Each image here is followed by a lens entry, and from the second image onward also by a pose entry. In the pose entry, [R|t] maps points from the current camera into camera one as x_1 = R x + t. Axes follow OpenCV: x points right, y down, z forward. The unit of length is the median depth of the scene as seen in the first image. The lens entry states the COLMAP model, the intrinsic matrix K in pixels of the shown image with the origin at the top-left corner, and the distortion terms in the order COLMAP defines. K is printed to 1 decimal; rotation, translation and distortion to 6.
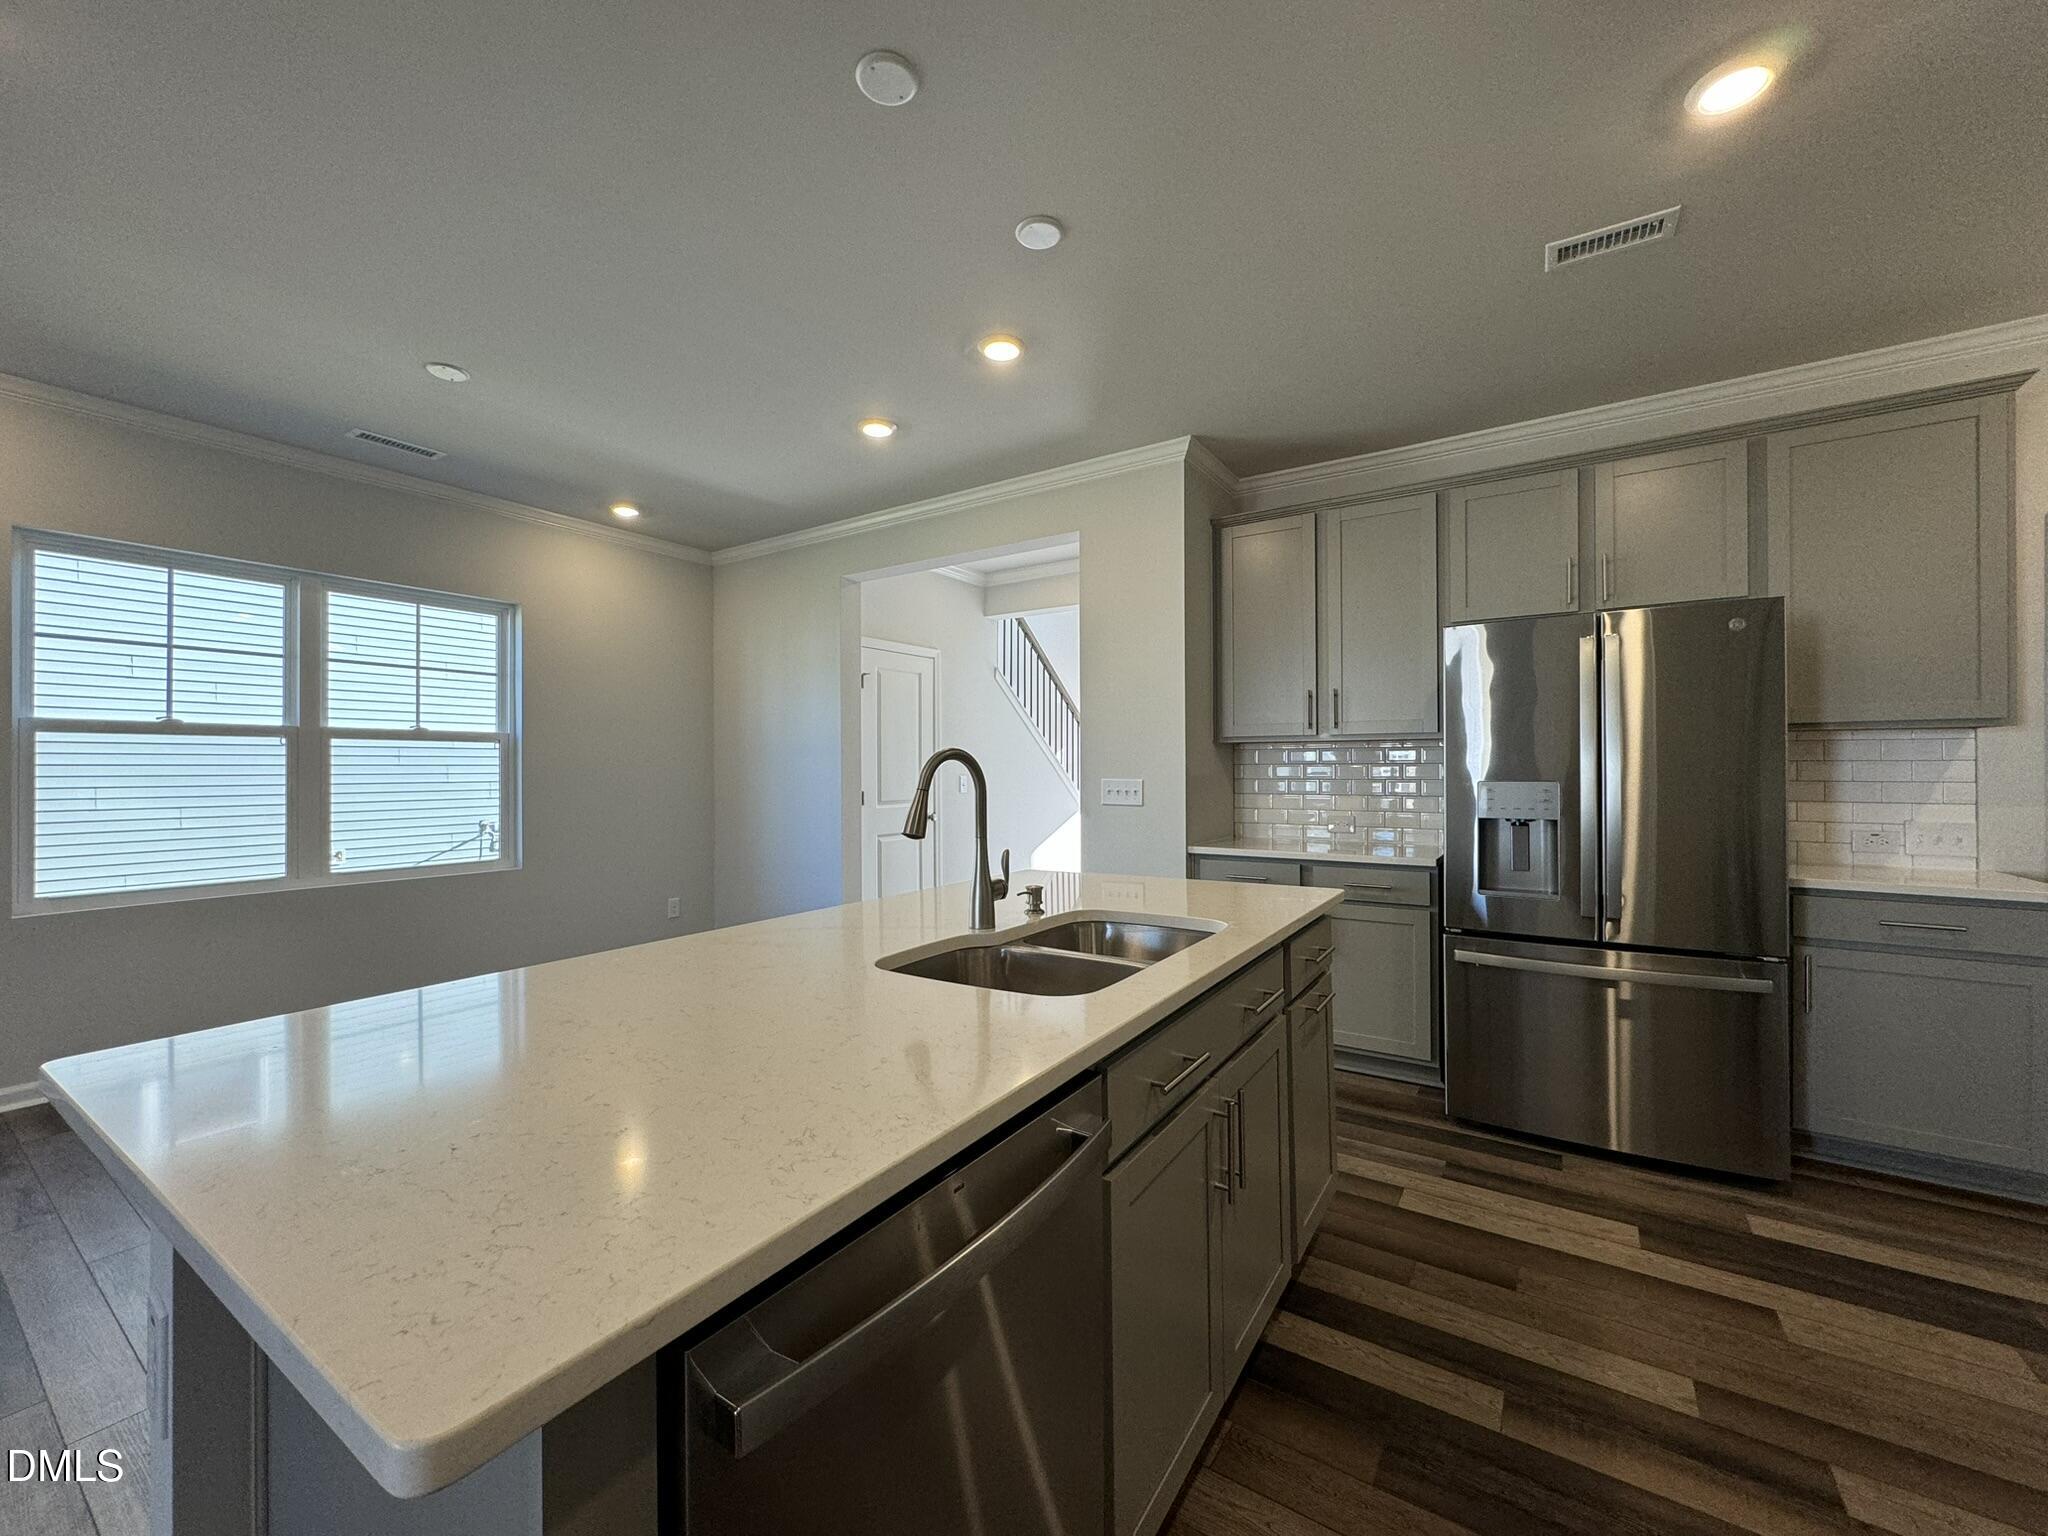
lens RADIAL K [[811.6, 0, 1022.5], [0, 811.6, 769.8], [0, 0, 1]] dist [-0.003031, 0.000086]
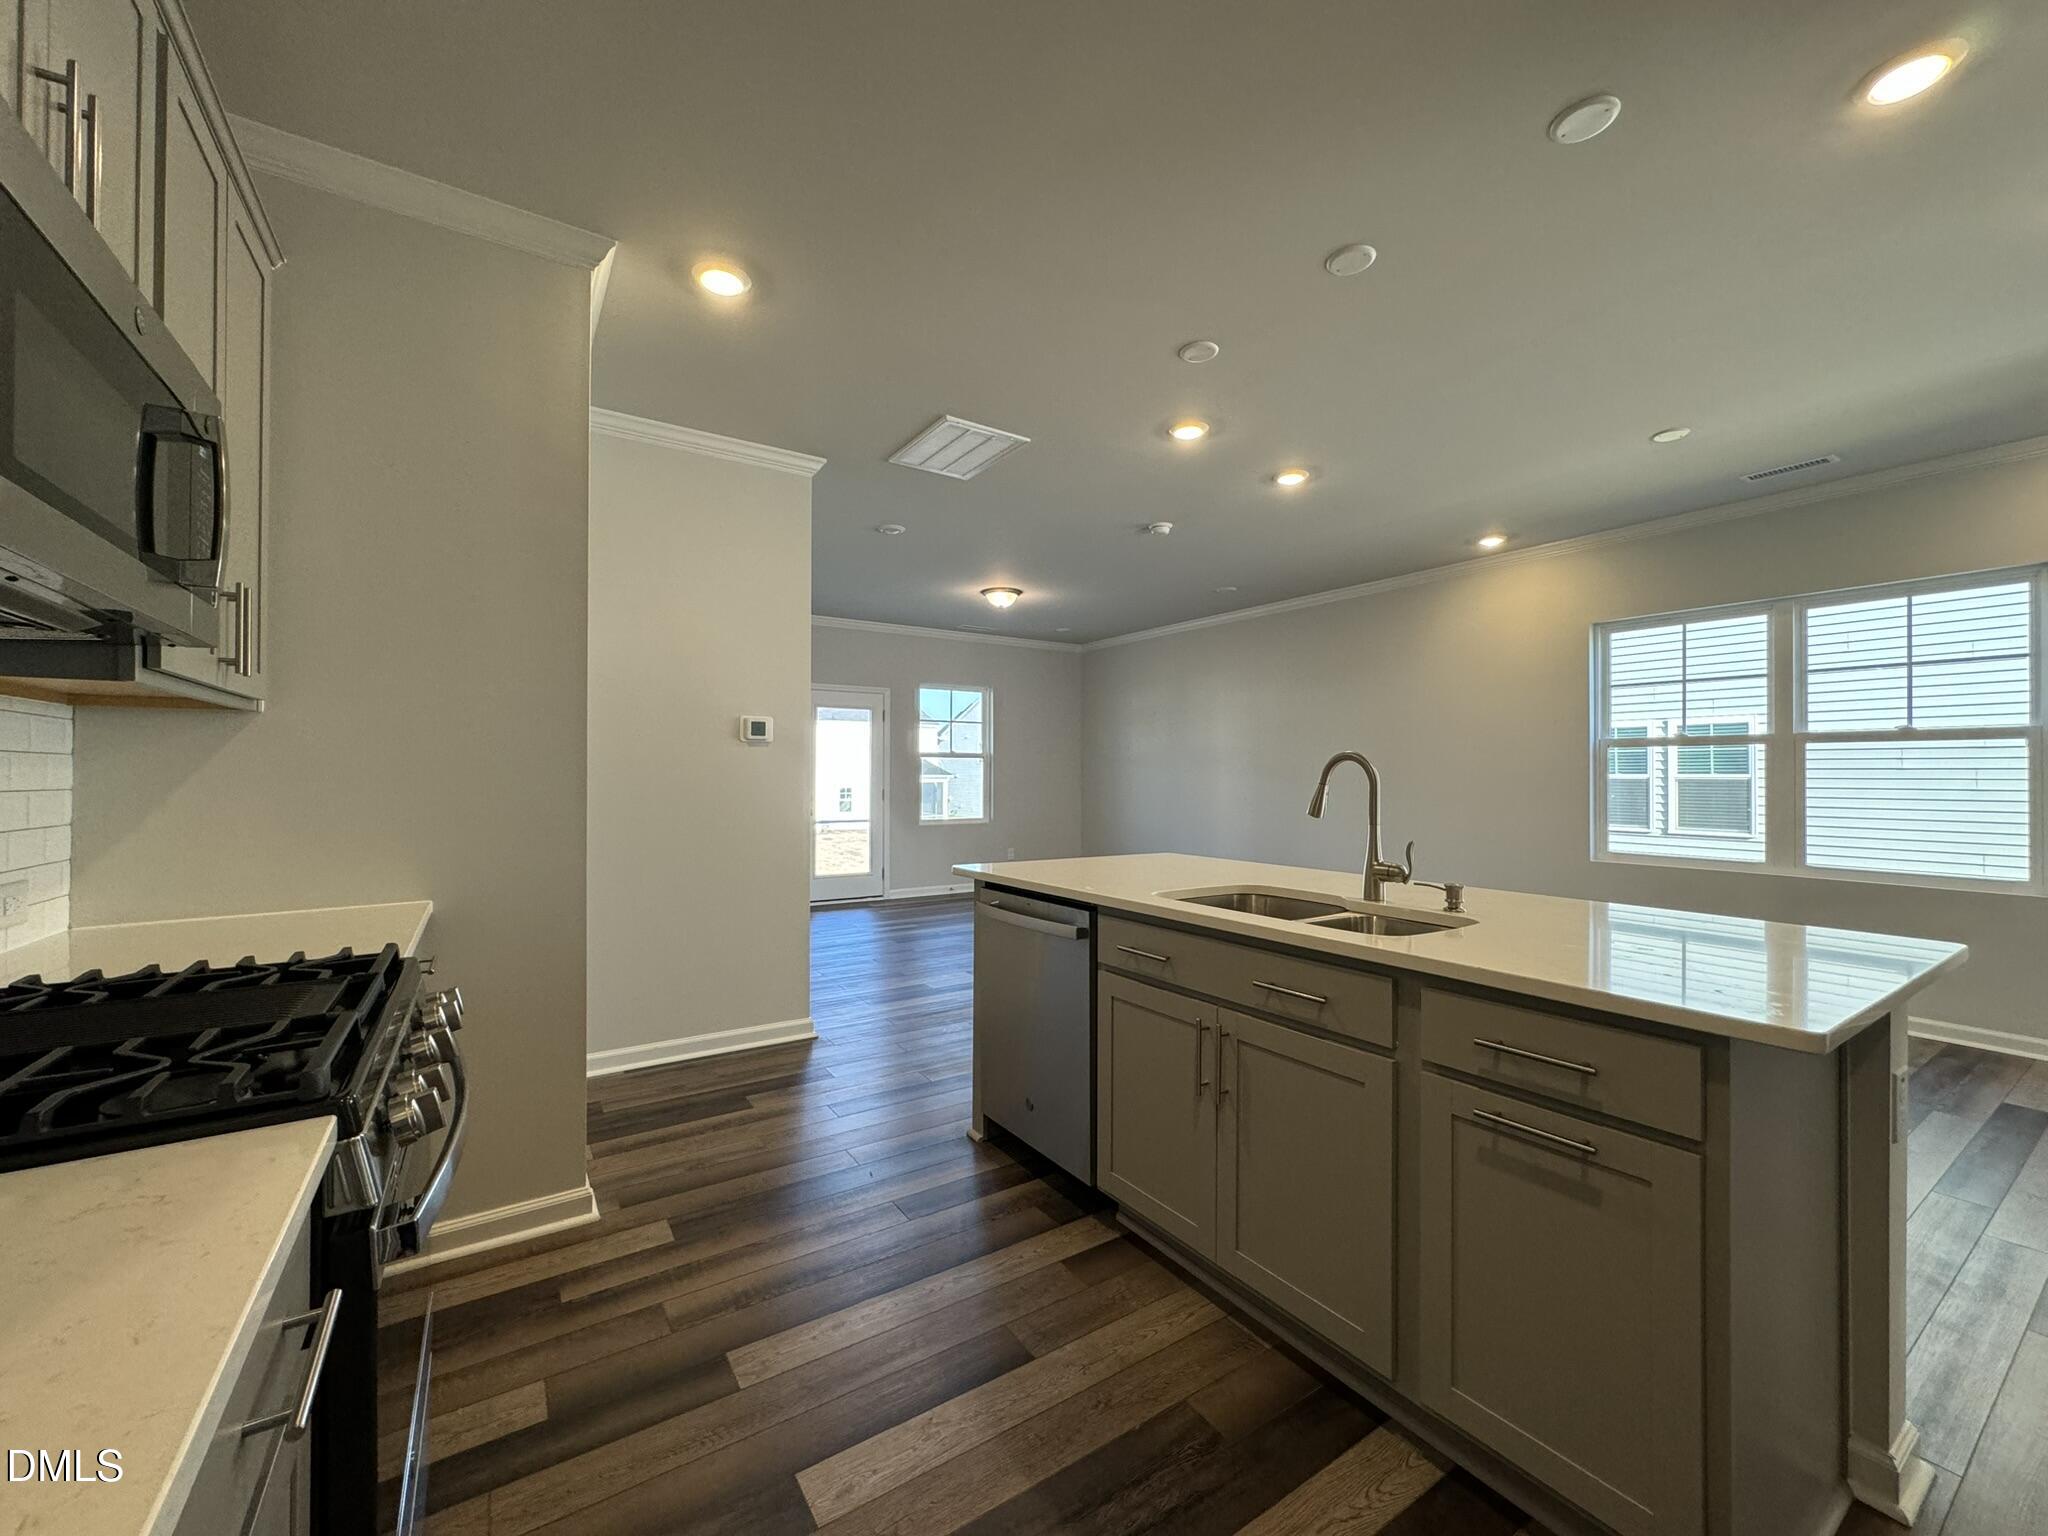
lens RADIAL K [[811.6, 0, 1020.0], [0, 811.6, 770.0], [0, 0, 1]] dist [-0.003031, 0.000086]
pose [[-0.392132, -0.001880, -0.919907, 0.572379], [-0.004155, 0.999991, -0.000272, 0.002568], [0.919900, 0.003716, -0.392136, 0.450445]]
